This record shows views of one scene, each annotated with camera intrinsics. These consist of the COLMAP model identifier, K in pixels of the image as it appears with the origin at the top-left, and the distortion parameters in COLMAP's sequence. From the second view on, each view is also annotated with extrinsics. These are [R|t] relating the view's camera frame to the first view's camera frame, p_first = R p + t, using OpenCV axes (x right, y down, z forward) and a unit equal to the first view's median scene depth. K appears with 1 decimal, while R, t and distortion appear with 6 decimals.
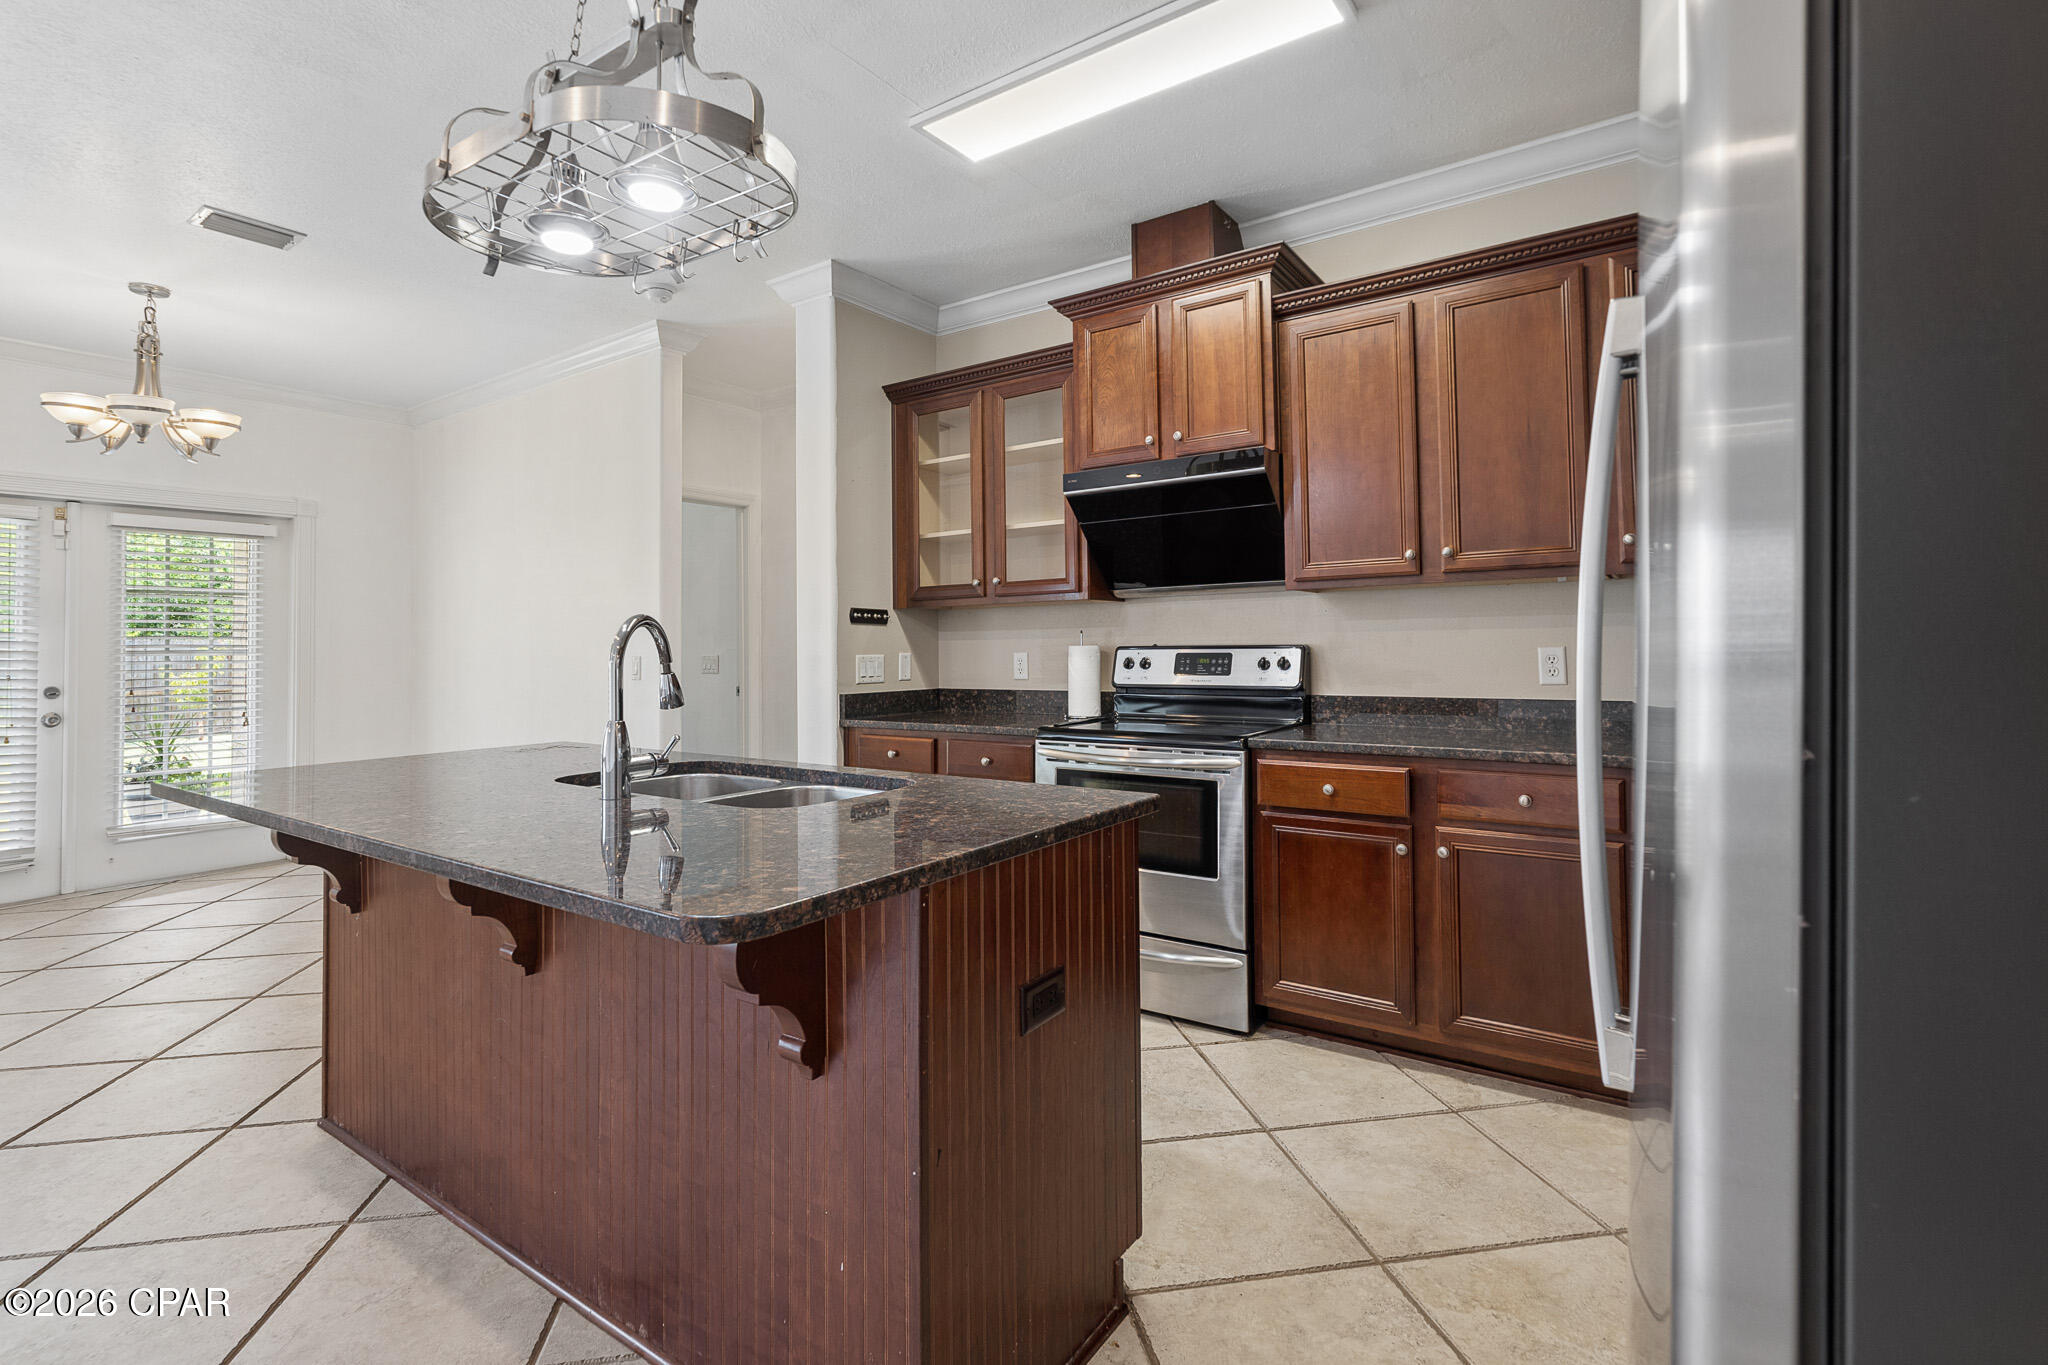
lens RADIAL K [[936.0, 0, 1034.0], [0, 936.0, 630.2], [0, 0, 1]] dist [0.001594, 0.000896]
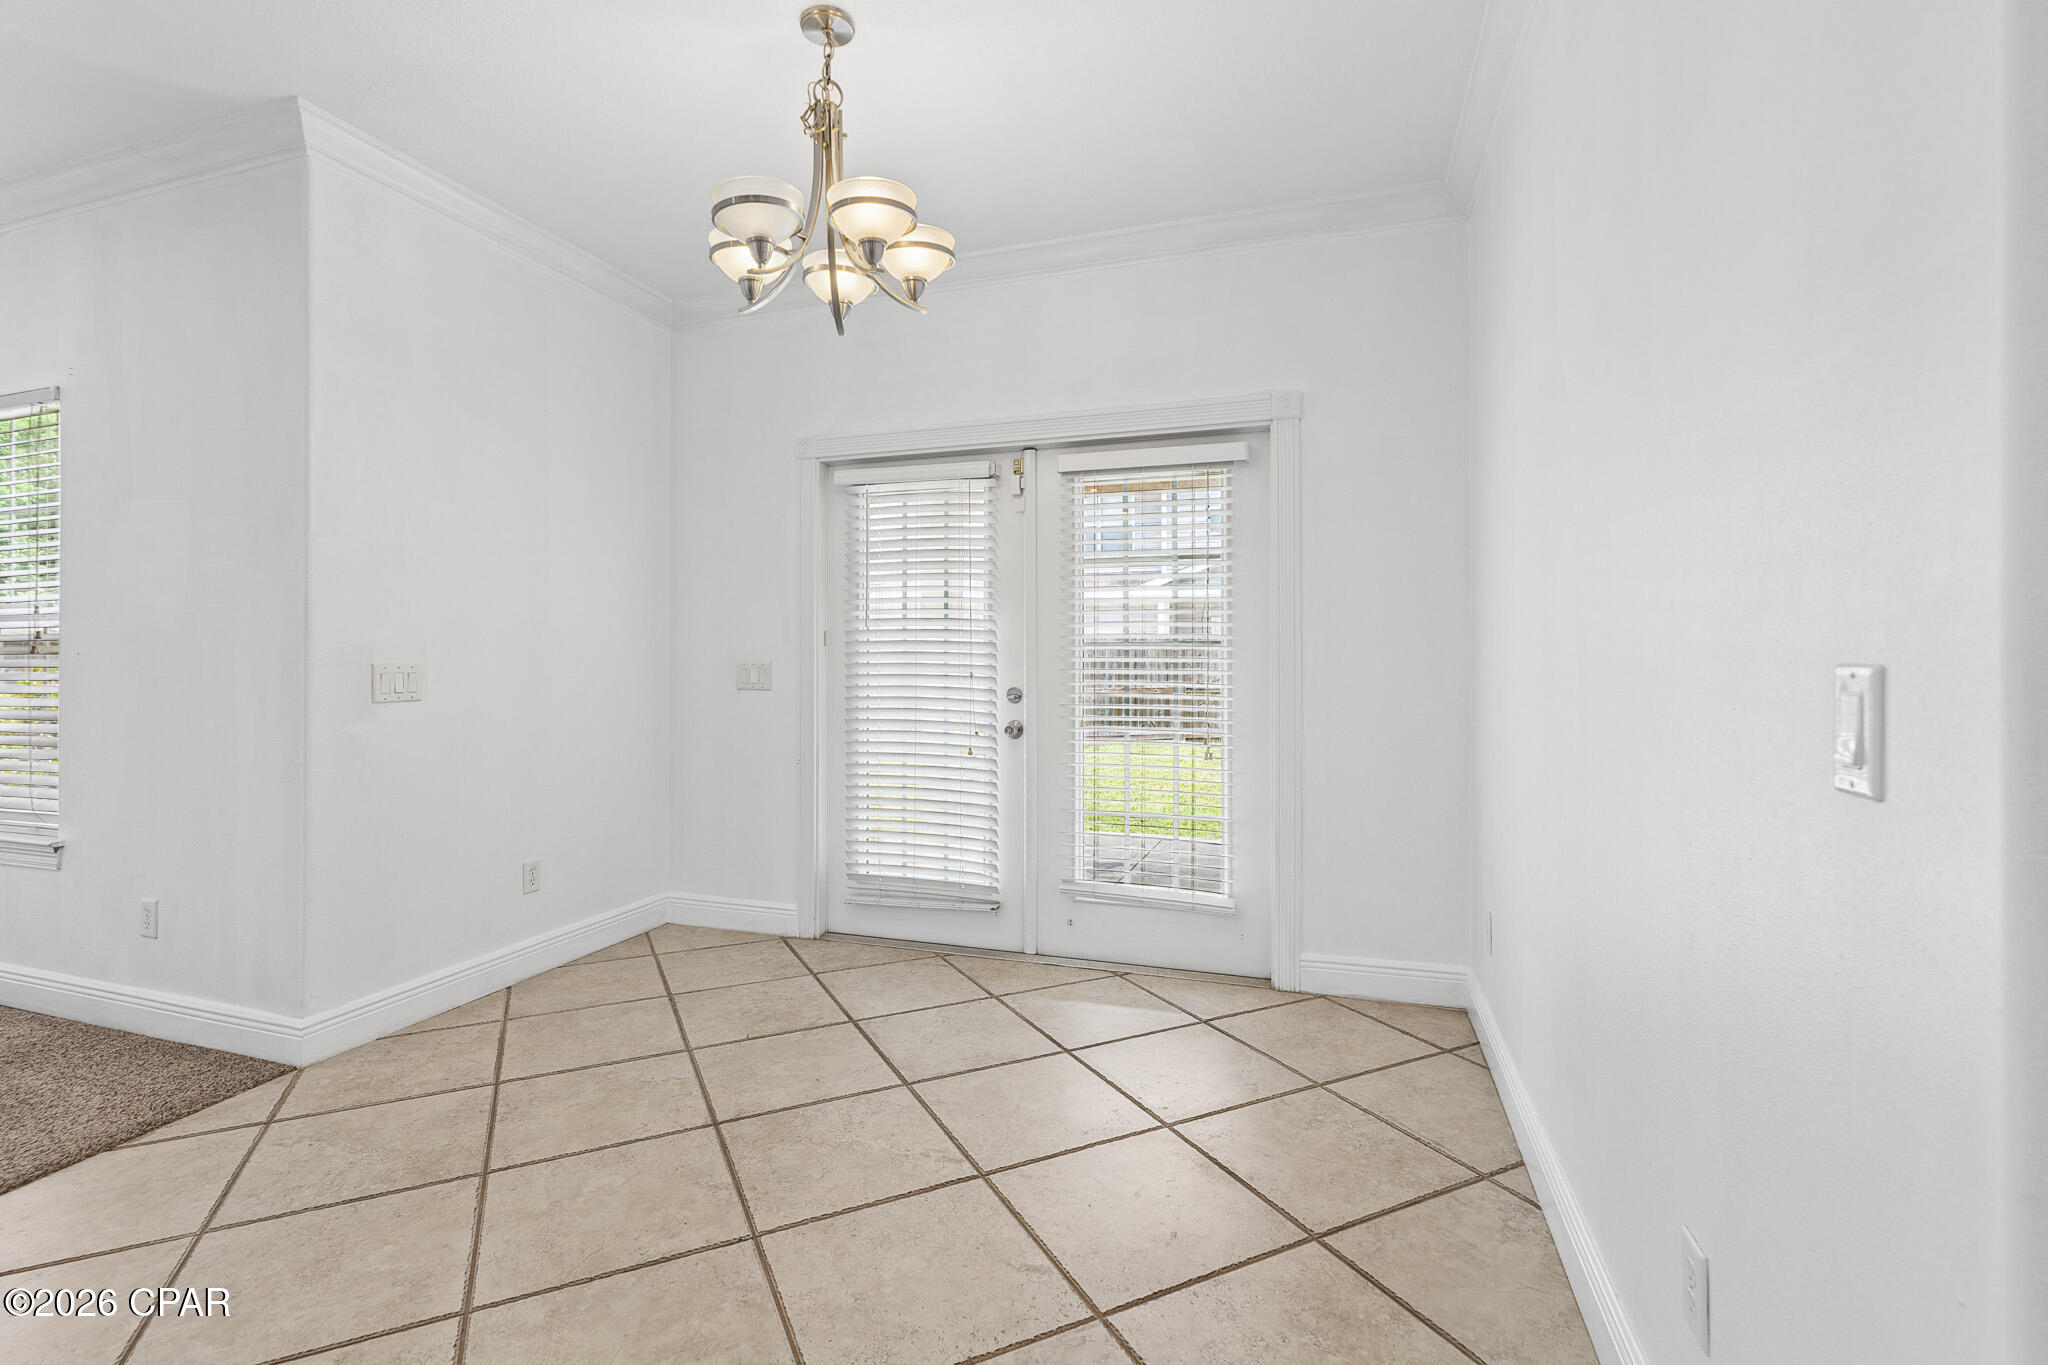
lens RADIAL K [[936.0, 0, 987.6], [0, 936.0, 644.1], [0, 0, 1]] dist [0.001594, 0.000896]
pose [[0.250415, 0.003807, -0.968131, -0.290376], [0.014586, 0.999864, 0.007704, 0.017313], [0.968029, -0.016051, 0.250326, 0.781946]]
